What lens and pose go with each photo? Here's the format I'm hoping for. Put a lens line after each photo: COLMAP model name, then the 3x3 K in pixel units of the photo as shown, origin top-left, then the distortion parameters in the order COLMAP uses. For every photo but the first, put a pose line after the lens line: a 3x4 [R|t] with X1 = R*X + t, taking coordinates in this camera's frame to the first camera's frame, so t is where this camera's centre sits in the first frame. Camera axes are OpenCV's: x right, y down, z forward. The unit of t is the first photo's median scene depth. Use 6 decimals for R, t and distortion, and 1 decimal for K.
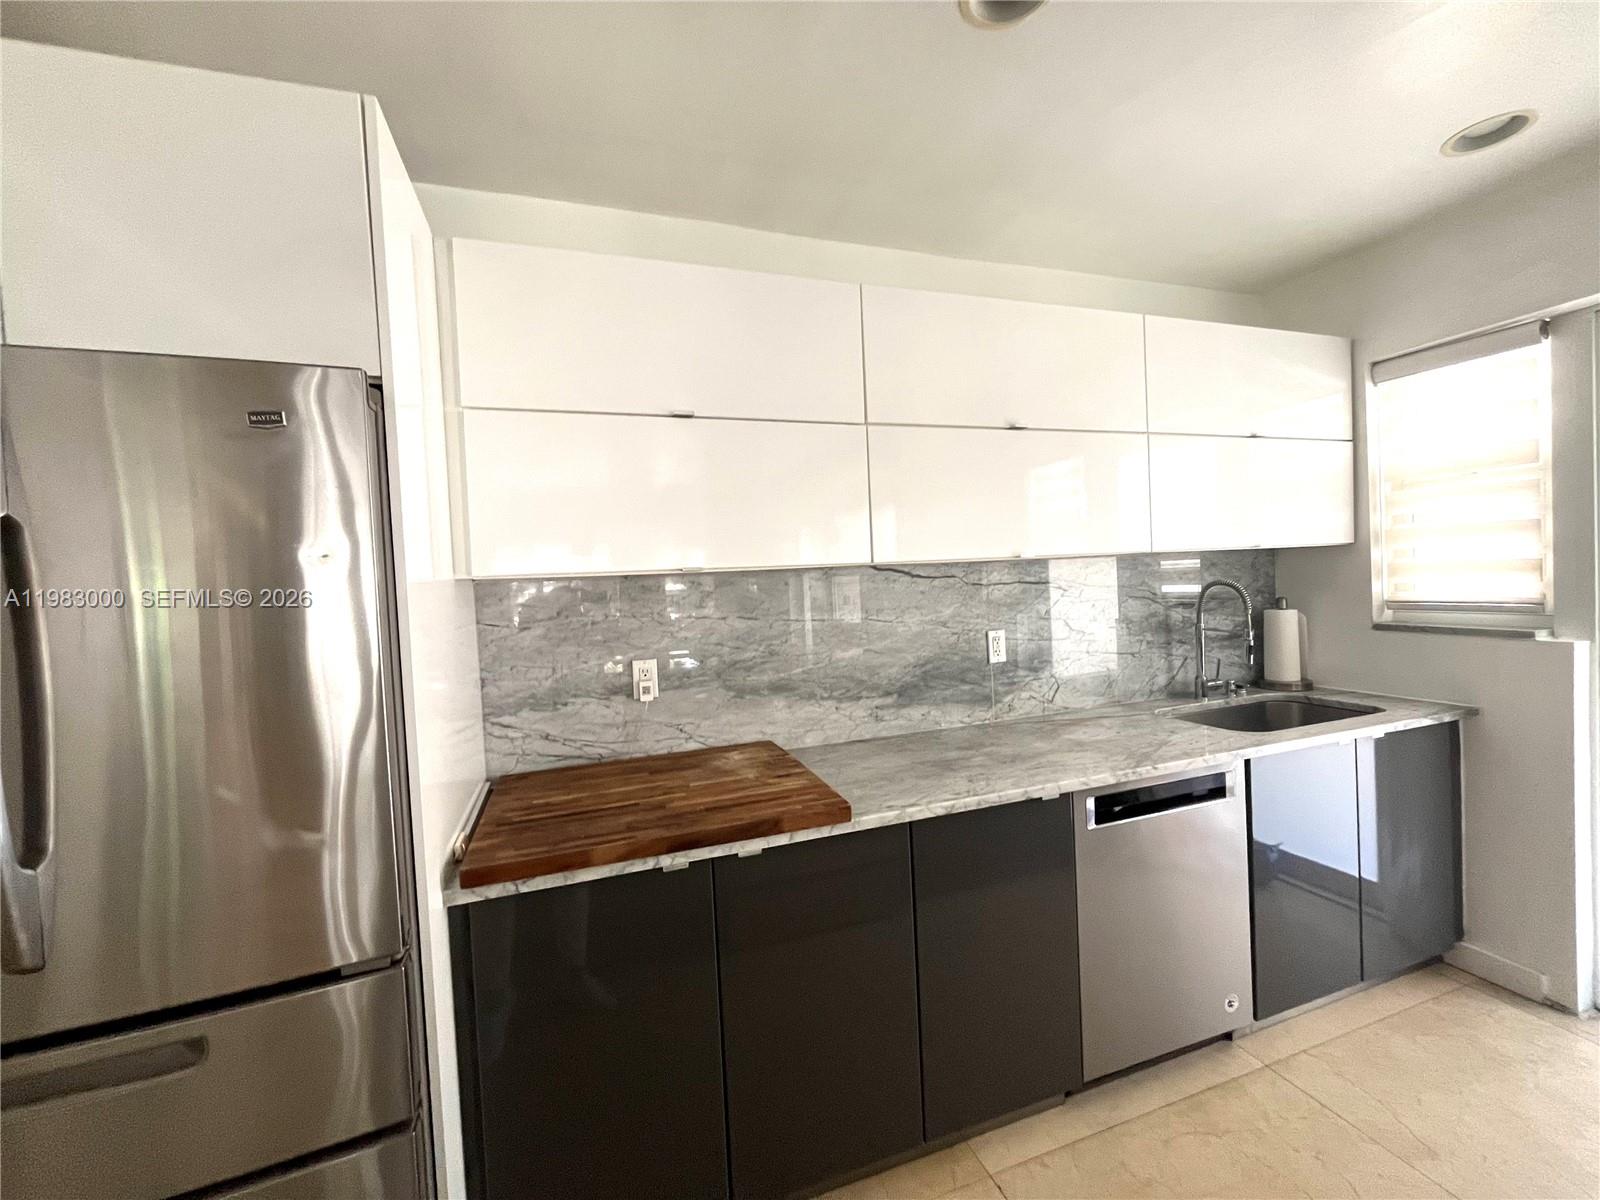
lens RADIAL K [[647.2, 0, 801.9], [0, 647.2, 600.8], [0, 0, 1]] dist [-0.008714, 0.000378]
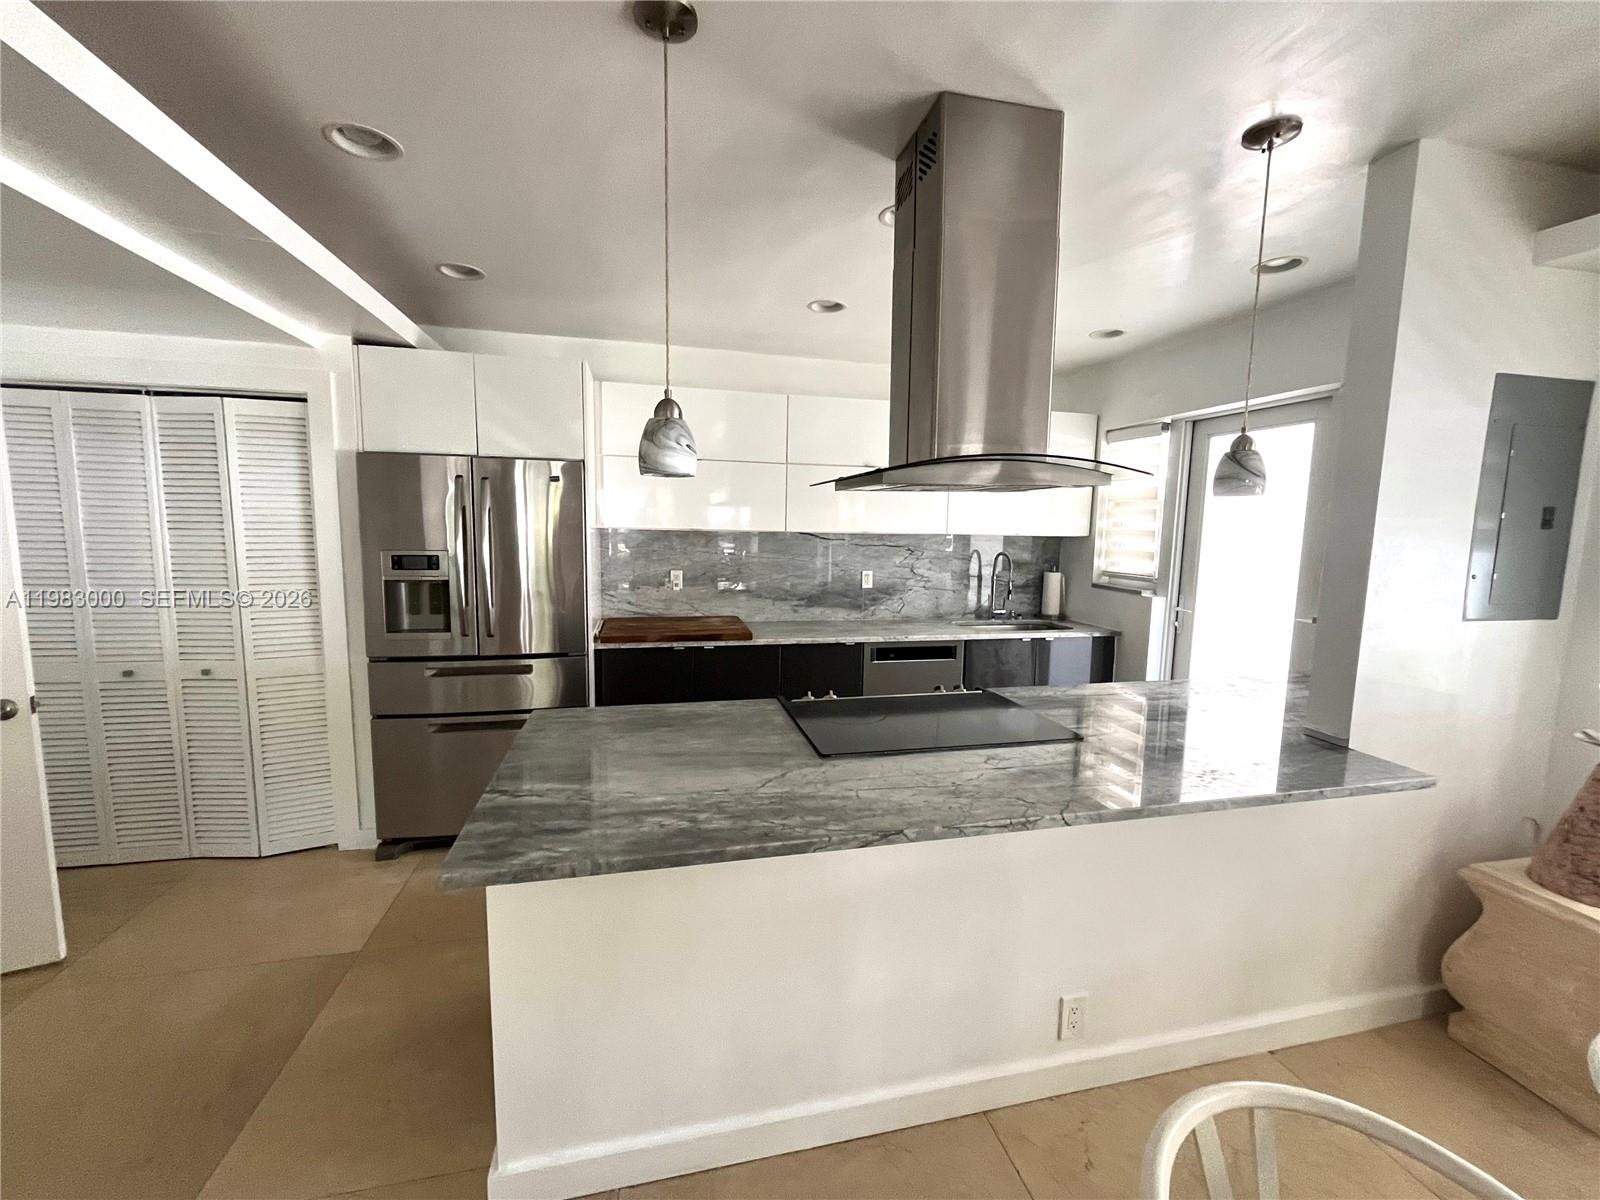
lens RADIAL K [[647.2, 0, 799.5], [0, 647.2, 597.0], [0, 0, 1]] dist [-0.008714, 0.000378]
pose [[0.992720, 0.077336, -0.092341, 0.315012], [-0.069548, 0.993971, 0.084768, -0.024491], [0.098340, -0.077729, 0.992113, -0.931702]]
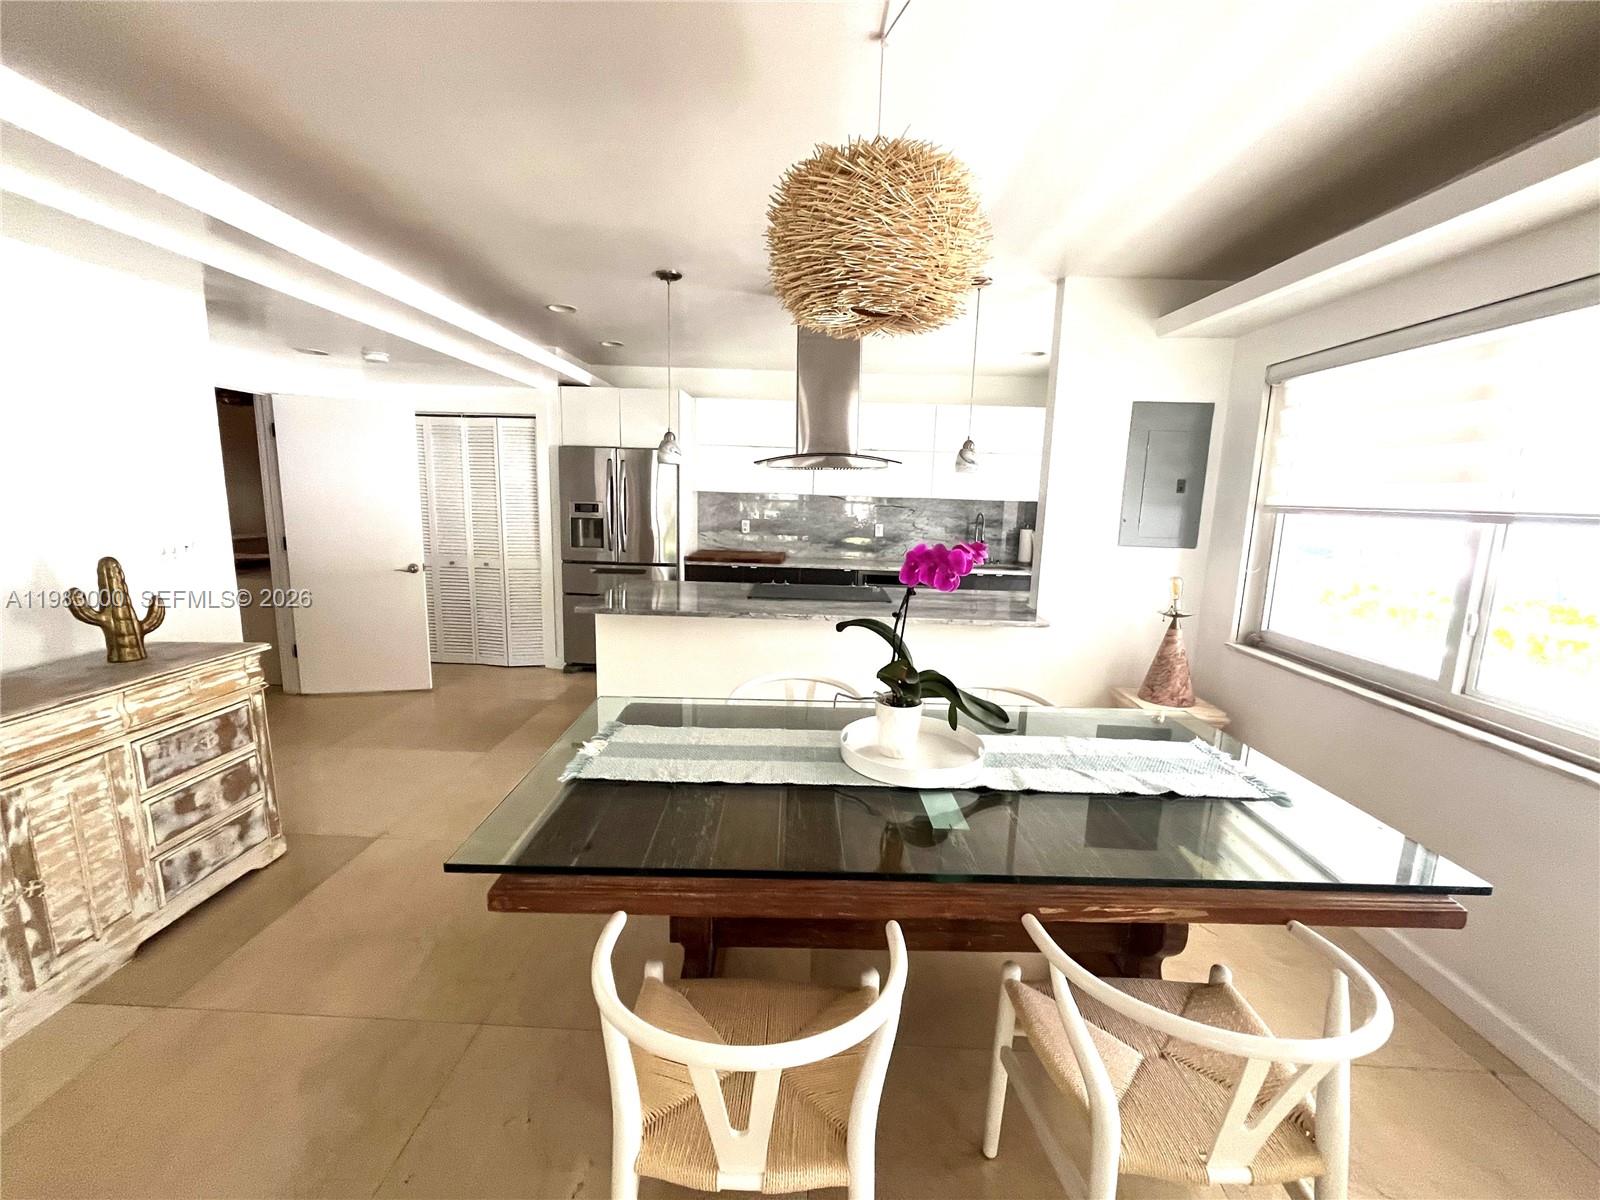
lens RADIAL K [[647.2, 0, 803.7], [0, 647.2, 597.3], [0, 0, 1]] dist [-0.008714, 0.000378]
pose [[0.935139, 0.130355, -0.329429, 0.999595], [-0.085723, 0.985472, 0.146614, -0.021192], [0.343755, -0.108865, 0.932728, -1.693985]]
